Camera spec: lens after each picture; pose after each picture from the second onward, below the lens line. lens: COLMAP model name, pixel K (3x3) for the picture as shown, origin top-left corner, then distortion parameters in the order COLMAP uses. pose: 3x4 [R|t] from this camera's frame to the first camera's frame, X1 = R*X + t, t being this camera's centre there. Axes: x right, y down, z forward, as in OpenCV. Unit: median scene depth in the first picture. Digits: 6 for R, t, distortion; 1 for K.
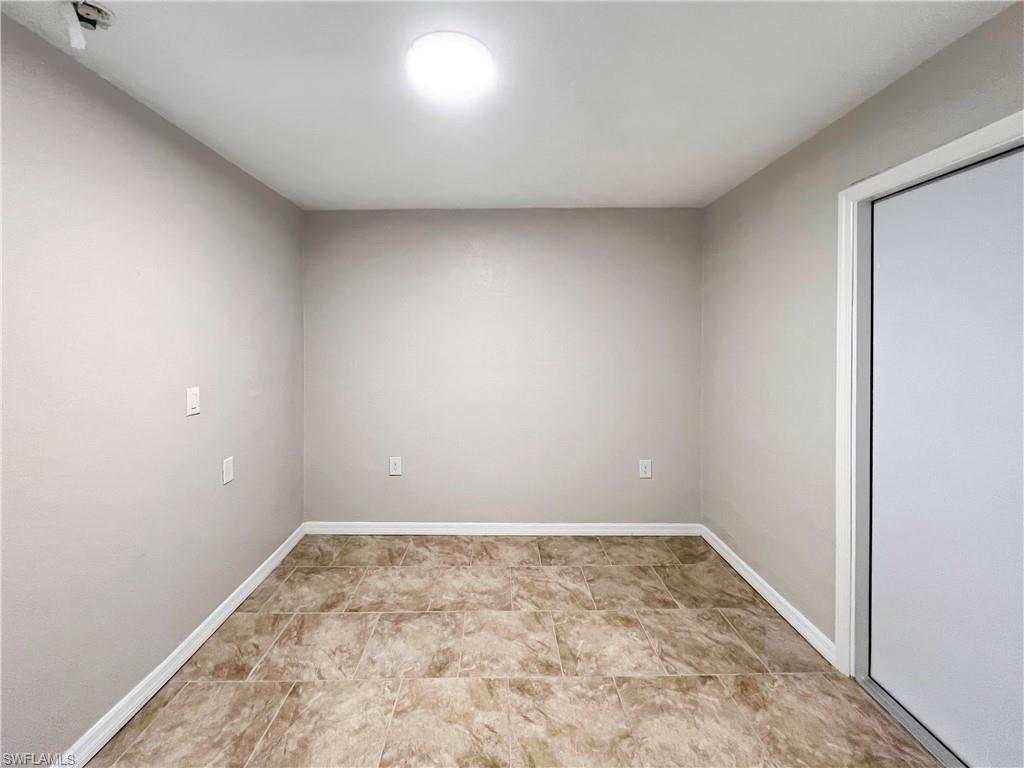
lens RADIAL K [[425.4, 0, 505.0], [0, 425.4, 347.1], [0, 0, 1]] dist [-0.001255, 0.000698]
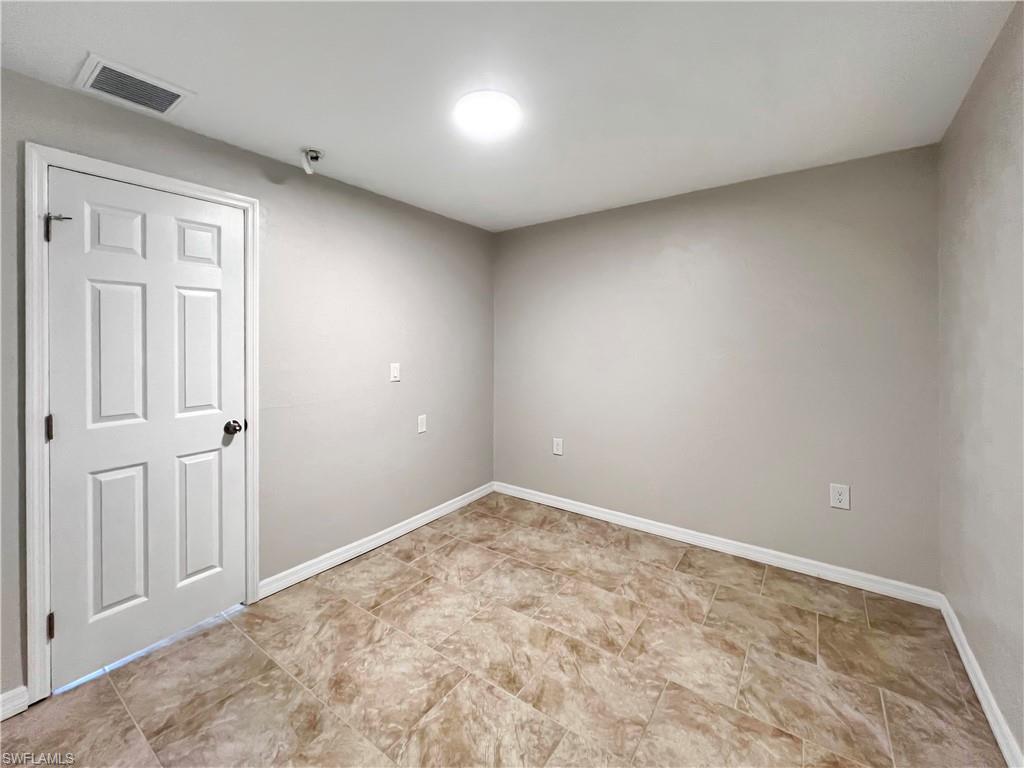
lens RADIAL K [[428.7, 0, 504.7], [0, 428.7, 342.5], [0, 0, 1]] dist [-0.000708, 0.001268]
pose [[0.802594, -0.001014, -0.596525, 0.428246], [-0.011903, 0.999772, -0.017714, 0.036766], [0.596407, 0.021318, 0.802399, -0.000378]]
